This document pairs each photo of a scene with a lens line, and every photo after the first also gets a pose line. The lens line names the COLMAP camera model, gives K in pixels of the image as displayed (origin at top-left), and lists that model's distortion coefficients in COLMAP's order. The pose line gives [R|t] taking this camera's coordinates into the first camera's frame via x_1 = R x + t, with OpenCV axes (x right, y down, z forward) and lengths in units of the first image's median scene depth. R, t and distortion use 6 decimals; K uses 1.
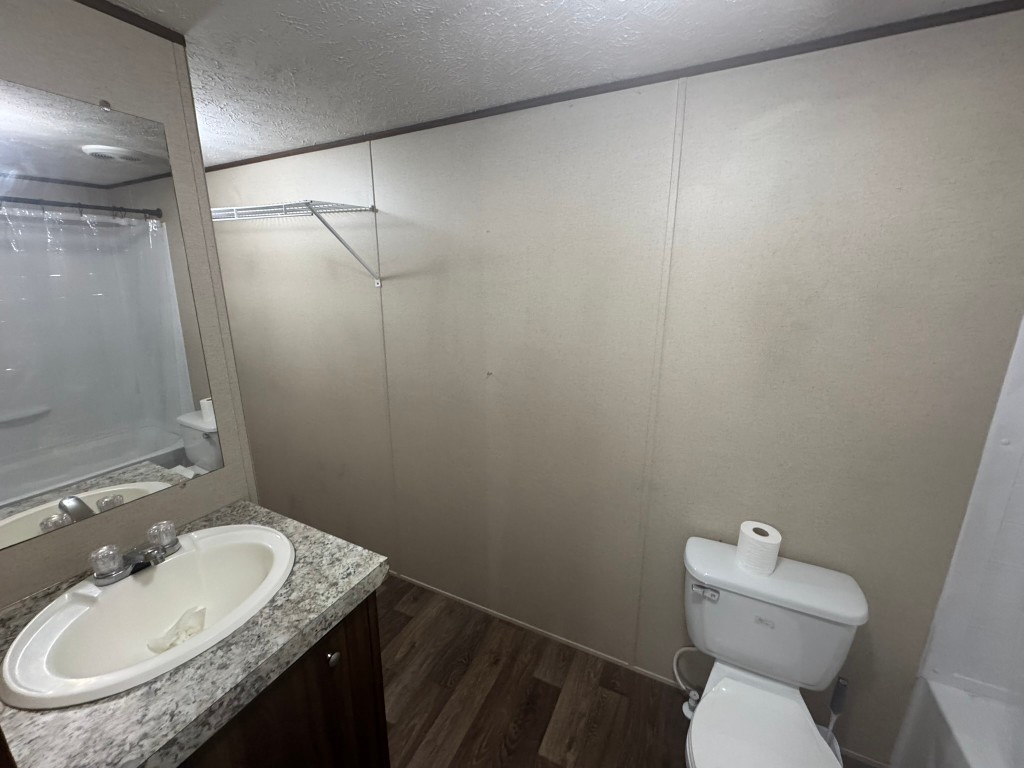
lens RADIAL K [[412.5, 0, 510.4], [0, 412.5, 386.3], [0, 0, 1]] dist [0.013776, -0.001244]
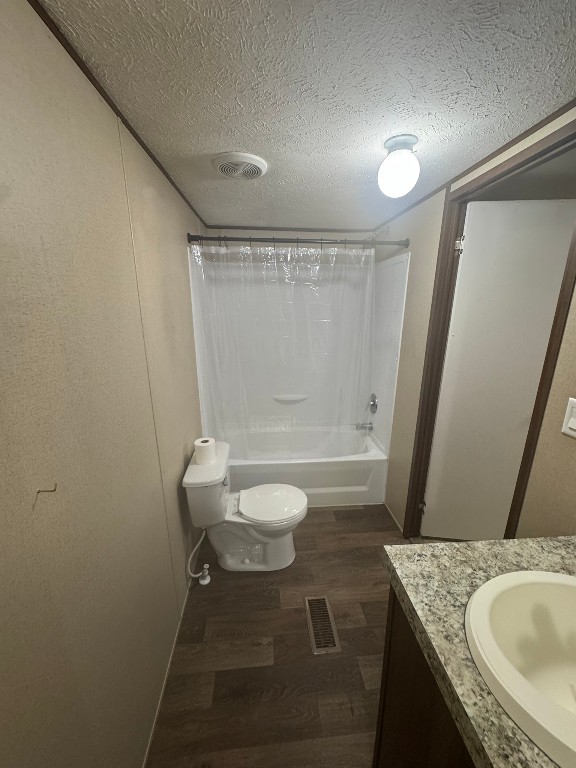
lens RADIAL K [[309.4, 0, 291.2], [0, 309.4, 384.6], [0, 0, 1]] dist [0.013776, -0.001244]
pose [[-0.524991, -0.218907, 0.822475, -0.717190], [0.202559, 0.906455, 0.370553, -0.325625], [-0.826652, 0.361137, -0.431539, 1.326982]]
